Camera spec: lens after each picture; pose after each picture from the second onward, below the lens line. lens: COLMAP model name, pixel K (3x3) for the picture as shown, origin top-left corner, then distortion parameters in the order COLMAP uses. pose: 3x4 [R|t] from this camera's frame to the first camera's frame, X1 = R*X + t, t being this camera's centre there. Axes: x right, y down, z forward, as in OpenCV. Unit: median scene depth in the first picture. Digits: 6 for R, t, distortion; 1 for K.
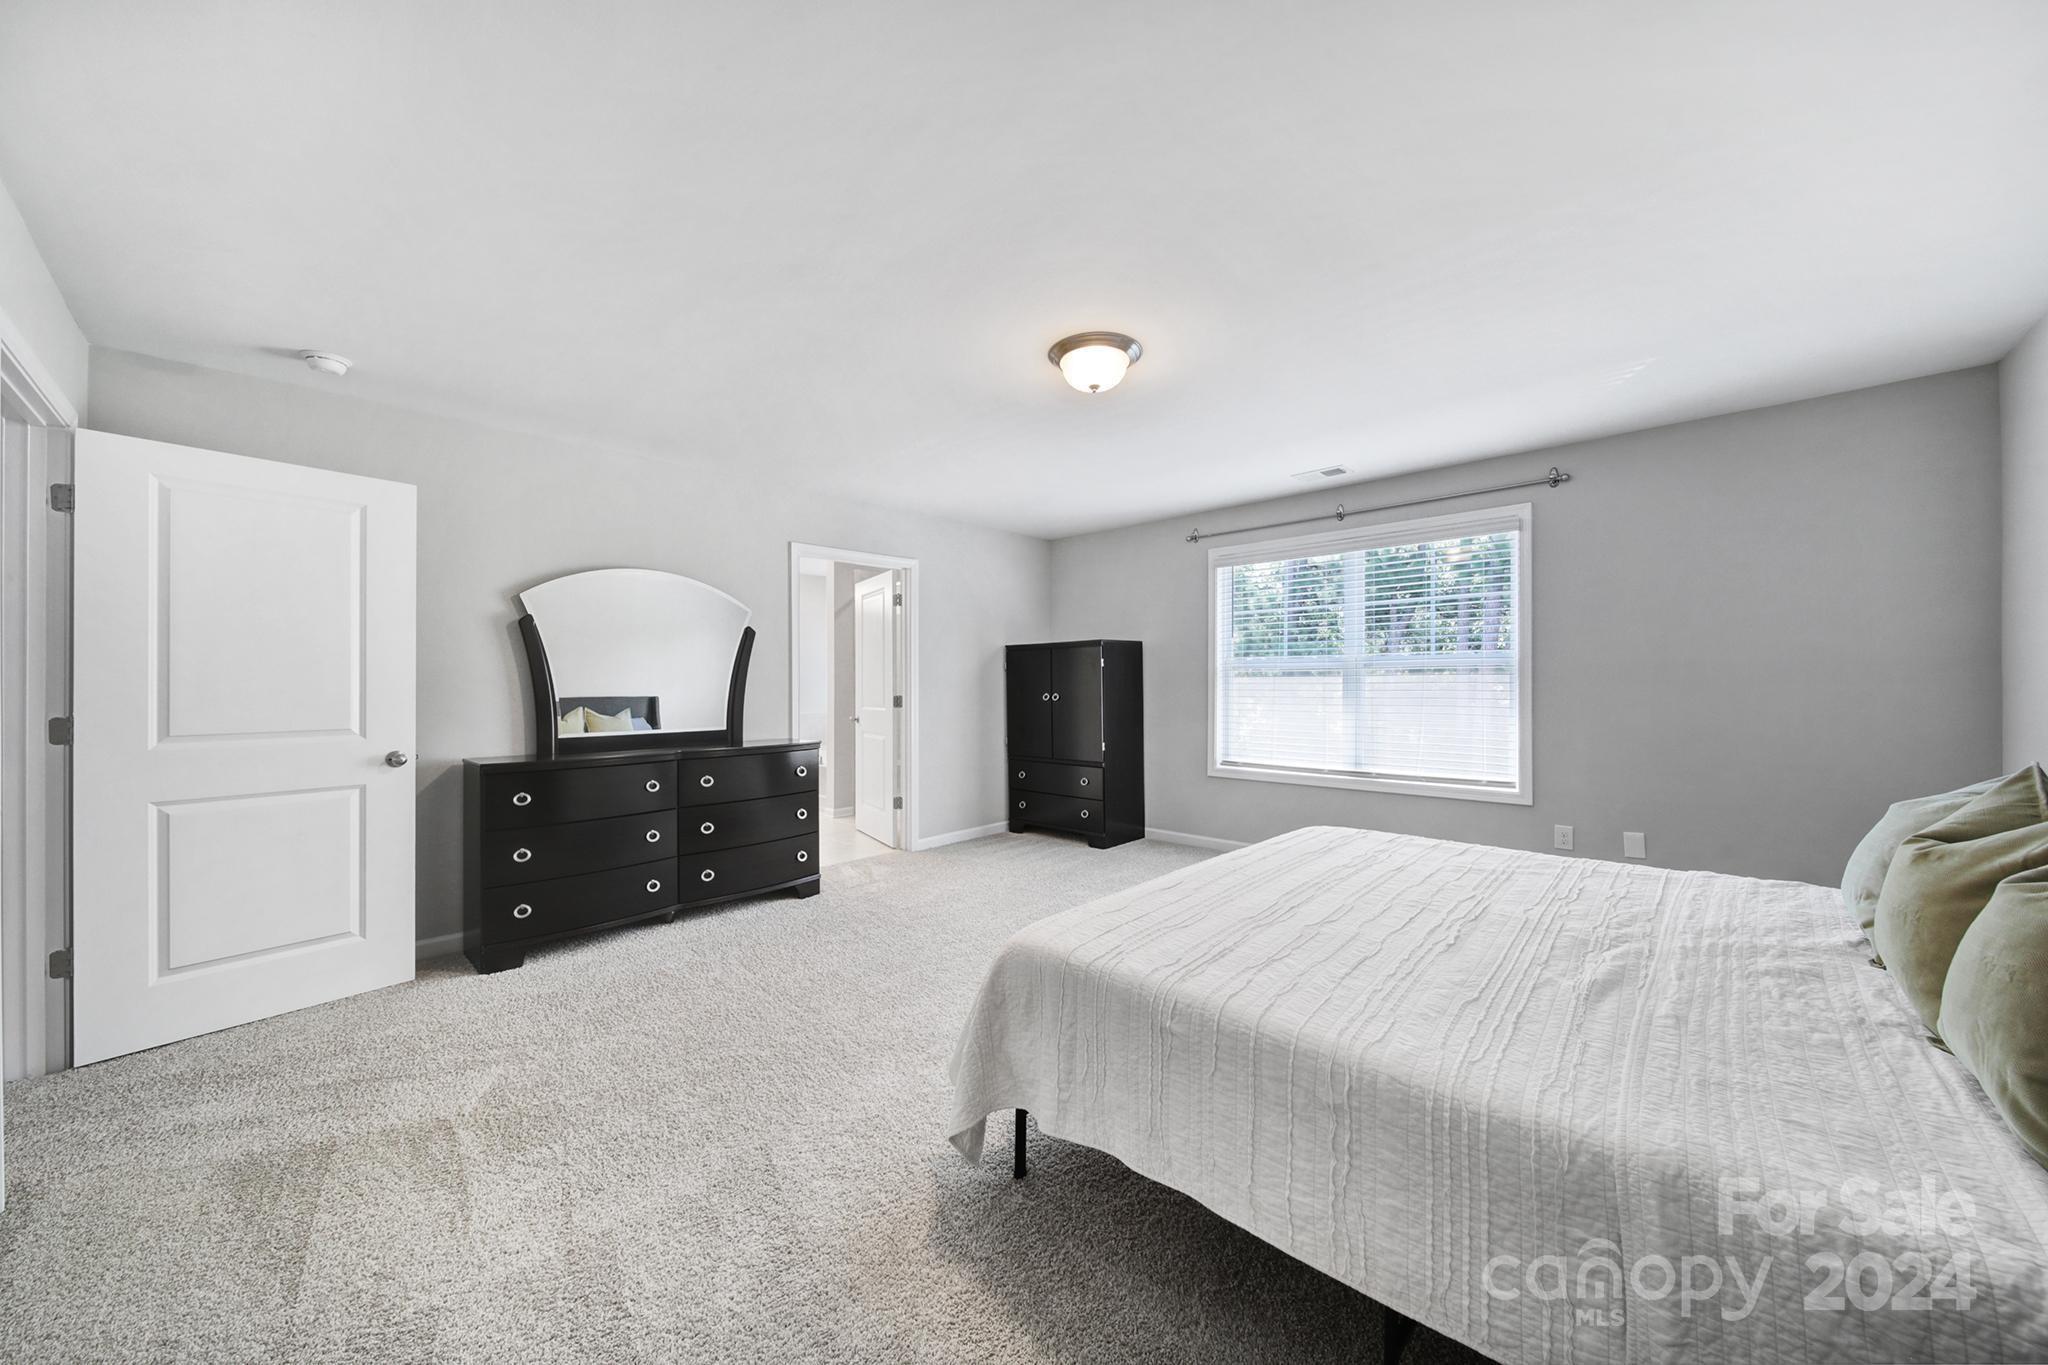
lens RADIAL K [[723.0, 0, 1020.2], [0, 723.0, 678.0], [0, 0, 1]] dist [0.000172, -0.000890]
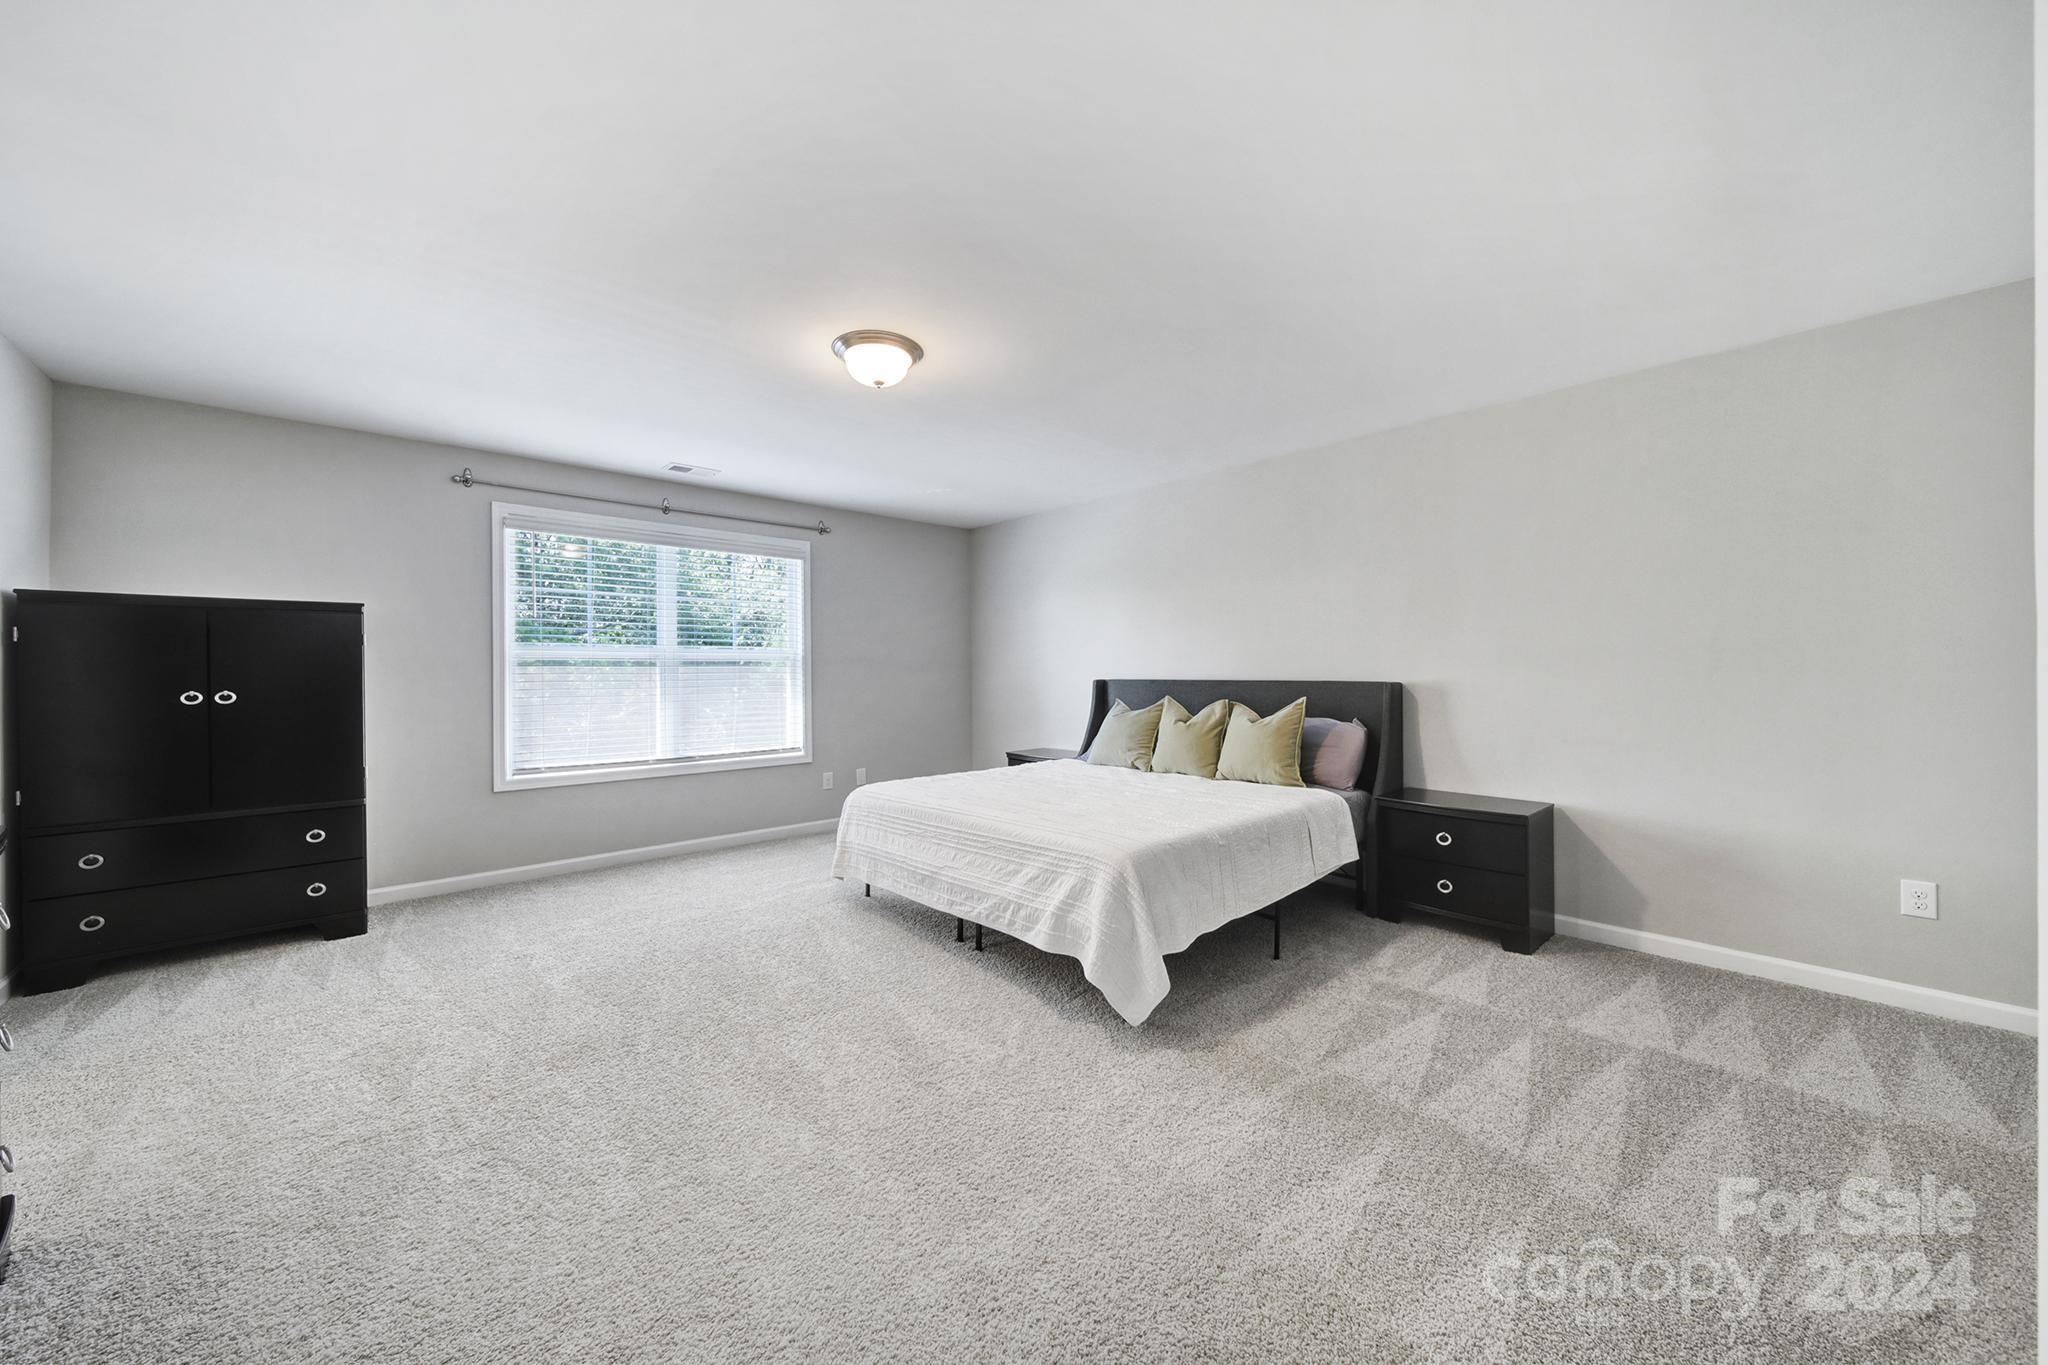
lens RADIAL K [[723.0, 0, 1016.1], [0, 723.0, 671.4], [0, 0, 1]] dist [0.000172, -0.000890]
pose [[0.072540, 0.007323, 0.997339, -0.521012], [-0.001272, 0.999973, -0.007249, 0.011094], [-0.997365, -0.000743, 0.072547, 0.416447]]
